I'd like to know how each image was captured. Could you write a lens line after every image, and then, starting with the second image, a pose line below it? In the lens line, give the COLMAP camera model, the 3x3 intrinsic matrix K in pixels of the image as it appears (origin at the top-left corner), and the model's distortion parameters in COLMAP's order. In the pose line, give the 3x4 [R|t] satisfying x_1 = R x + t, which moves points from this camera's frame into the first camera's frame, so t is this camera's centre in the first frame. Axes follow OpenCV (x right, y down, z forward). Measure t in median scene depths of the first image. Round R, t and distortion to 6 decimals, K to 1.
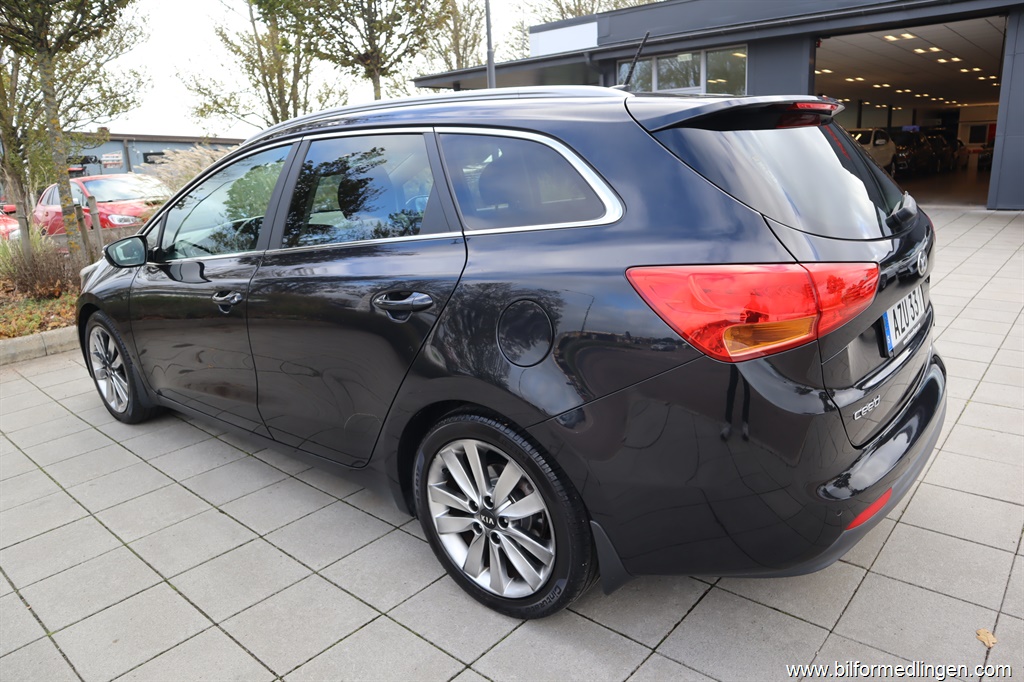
lens RADIAL K [[707.7, 0, 512.0], [0, 707.7, 341.0], [0, 0, 1]] dist [-0.137240, 0.090249]
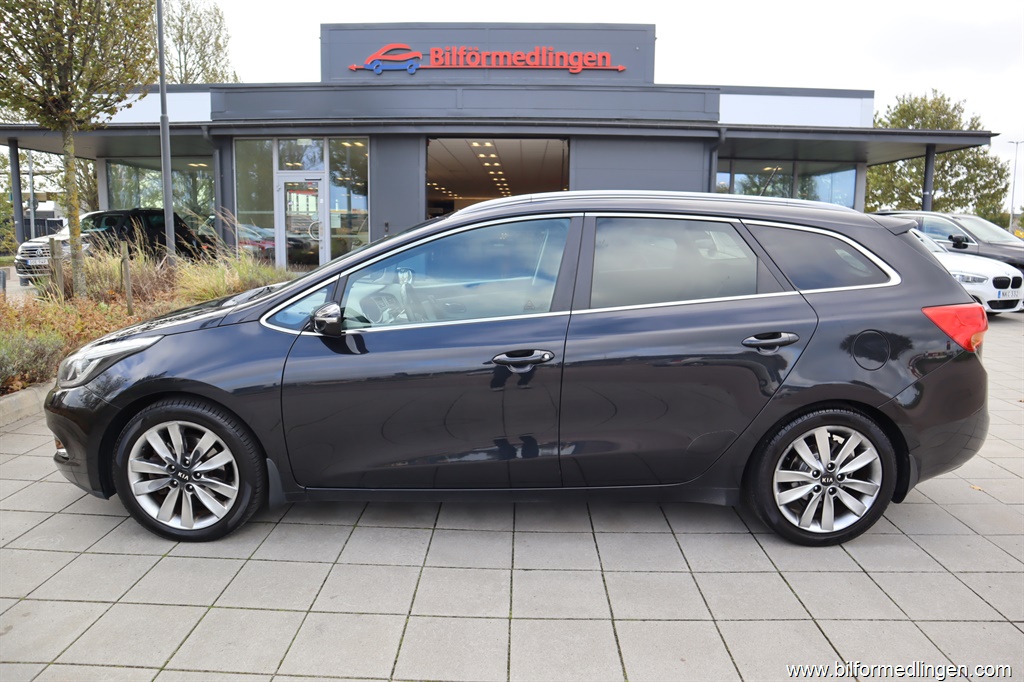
lens RADIAL K [[707.7, 0, 512.0], [0, 707.7, 341.0], [0, 0, 1]] dist [-0.137240, 0.090249]
pose [[0.760998, -0.048393, 0.646946, -1.012568], [0.119167, 0.990673, -0.066071, -0.018809], [-0.637715, 0.127374, 0.759668, 0.178152]]
